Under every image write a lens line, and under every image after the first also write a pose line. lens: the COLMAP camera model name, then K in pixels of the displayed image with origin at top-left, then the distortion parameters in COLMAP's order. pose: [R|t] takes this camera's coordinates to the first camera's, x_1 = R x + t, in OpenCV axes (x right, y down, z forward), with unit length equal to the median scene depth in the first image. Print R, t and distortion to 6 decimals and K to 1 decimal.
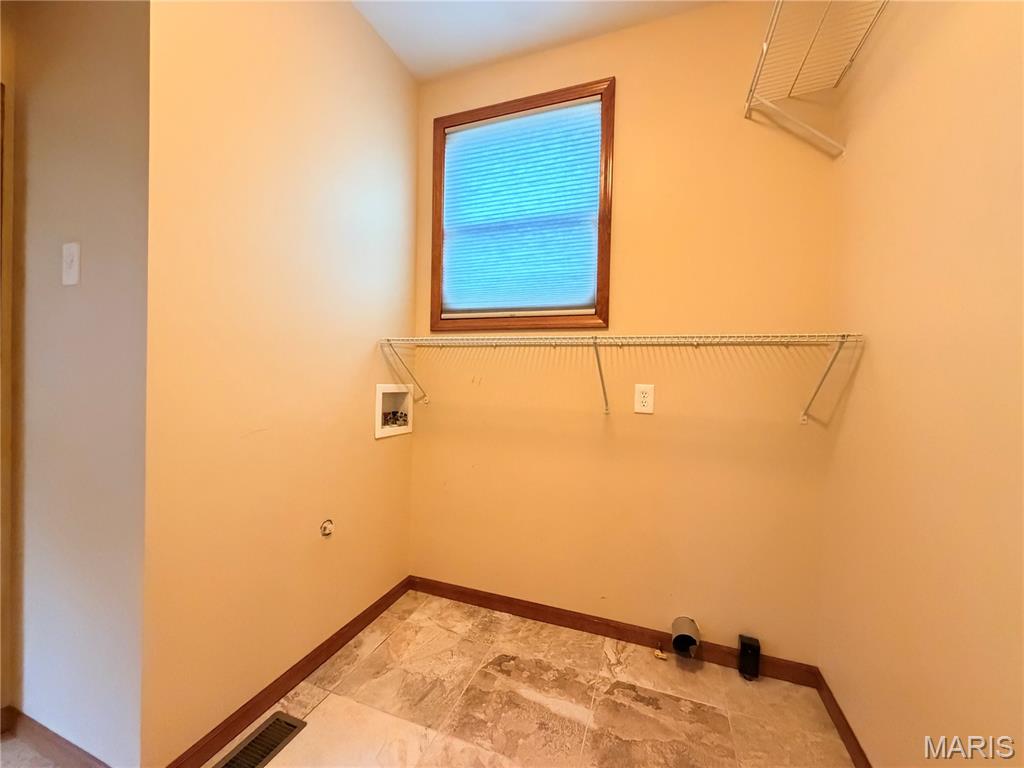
lens RADIAL K [[402.1, 0, 510.7], [0, 402.1, 388.3], [0, 0, 1]] dist [0.000897, -0.000011]
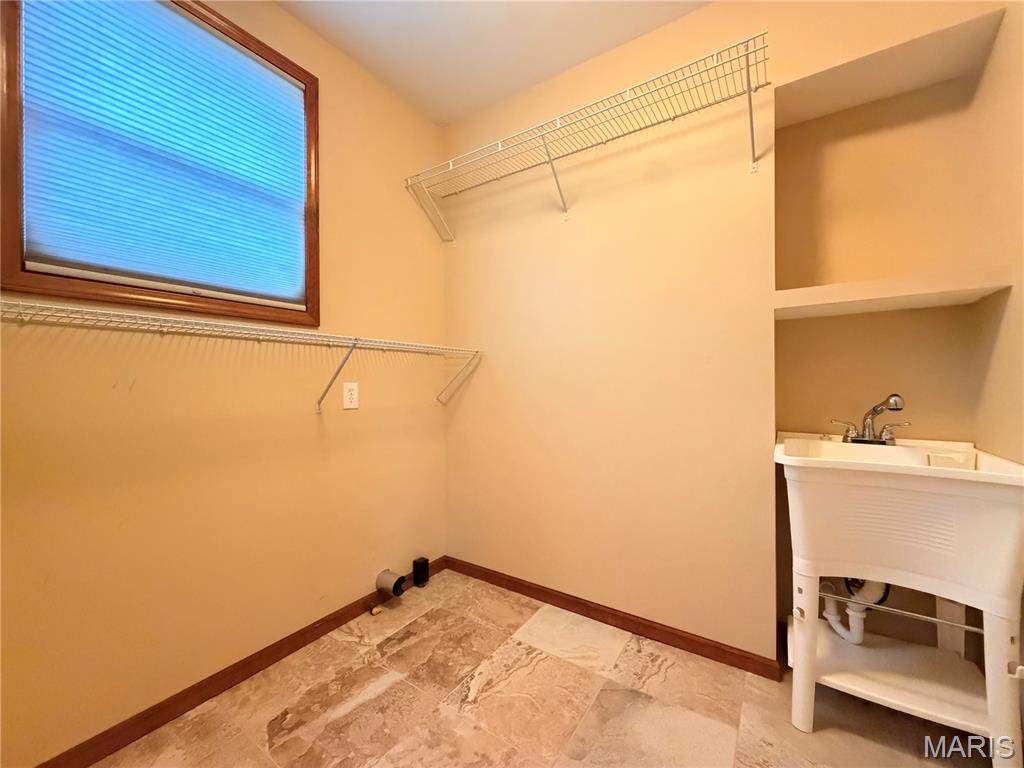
lens RADIAL K [[408.9, 0, 509.1], [0, 408.9, 383.3], [0, 0, 1]] dist [0.000093, 0.000378]
pose [[0.232062, -0.033464, 0.972125, -0.698333], [0.026744, 0.999250, 0.028014, -0.029548], [-0.972333, 0.019498, 0.232783, 0.335059]]
